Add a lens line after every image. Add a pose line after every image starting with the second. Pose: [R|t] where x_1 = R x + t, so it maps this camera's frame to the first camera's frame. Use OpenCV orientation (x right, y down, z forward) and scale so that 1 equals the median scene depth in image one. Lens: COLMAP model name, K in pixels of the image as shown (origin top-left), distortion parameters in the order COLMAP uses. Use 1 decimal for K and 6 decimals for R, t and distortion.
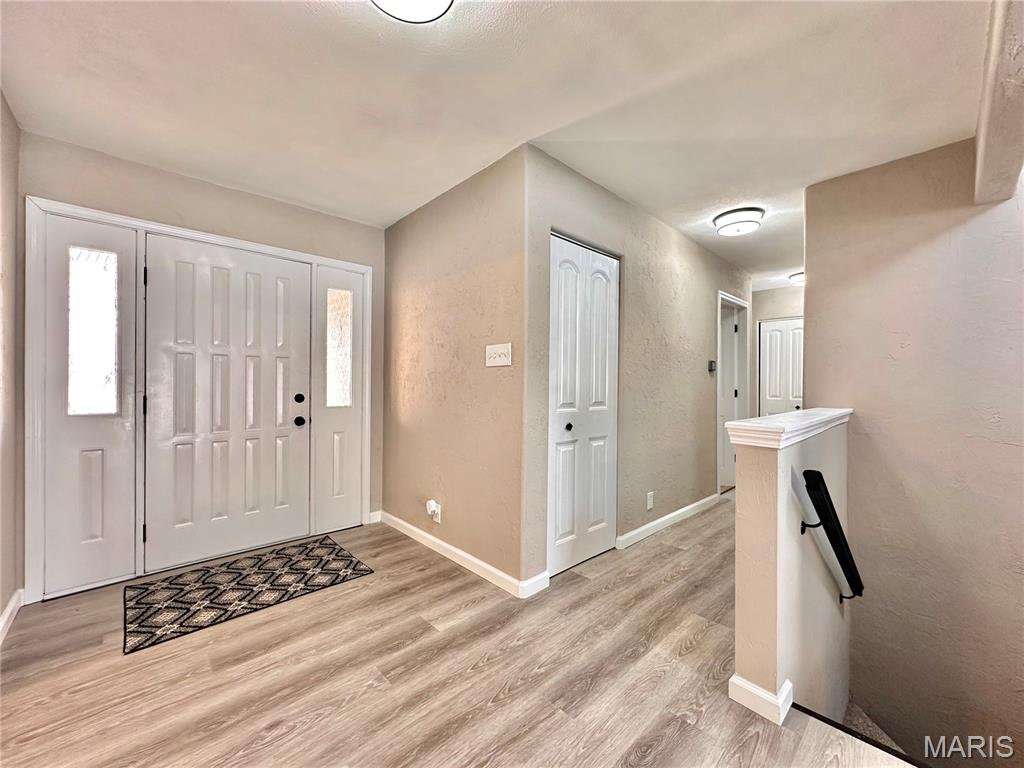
lens RADIAL K [[406.3, 0, 514.2], [0, 406.3, 382.0], [0, 0, 1]] dist [-0.000455, -0.000355]
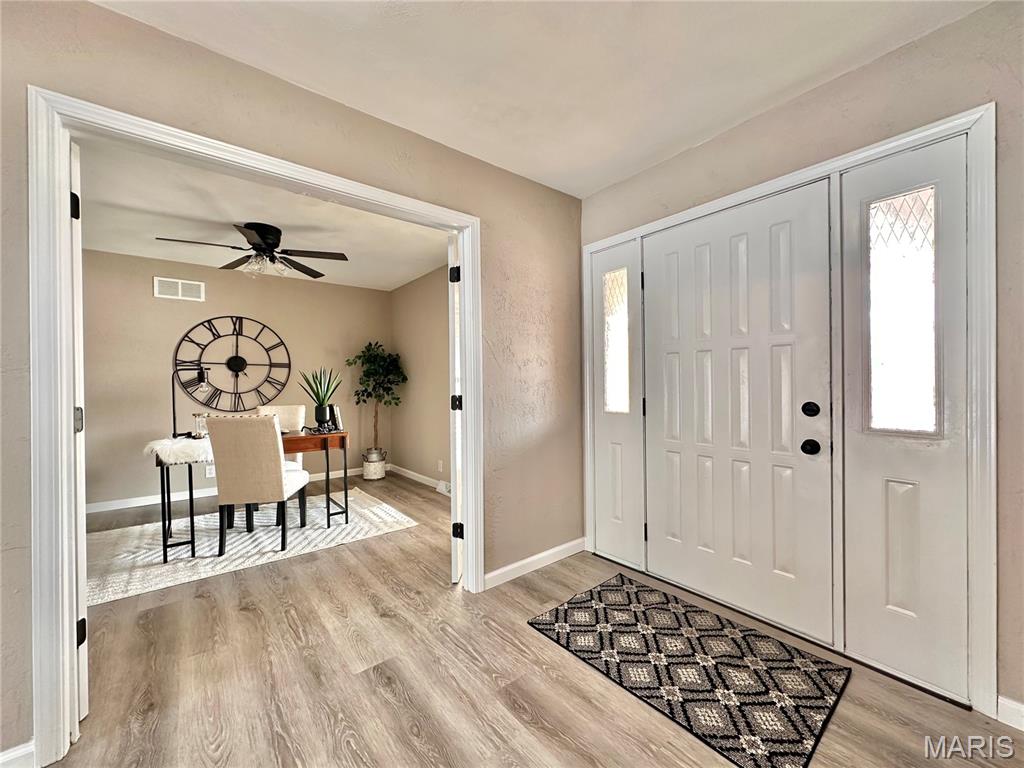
lens RADIAL K [[406.3, 0, 510.2], [0, 406.3, 384.3], [0, 0, 1]] dist [-0.000455, -0.000355]
pose [[-0.078876, -0.001661, -0.996883, 0.142180], [0.012220, 0.999922, -0.002633, -0.001276], [0.996810, -0.012389, -0.078850, 0.774091]]
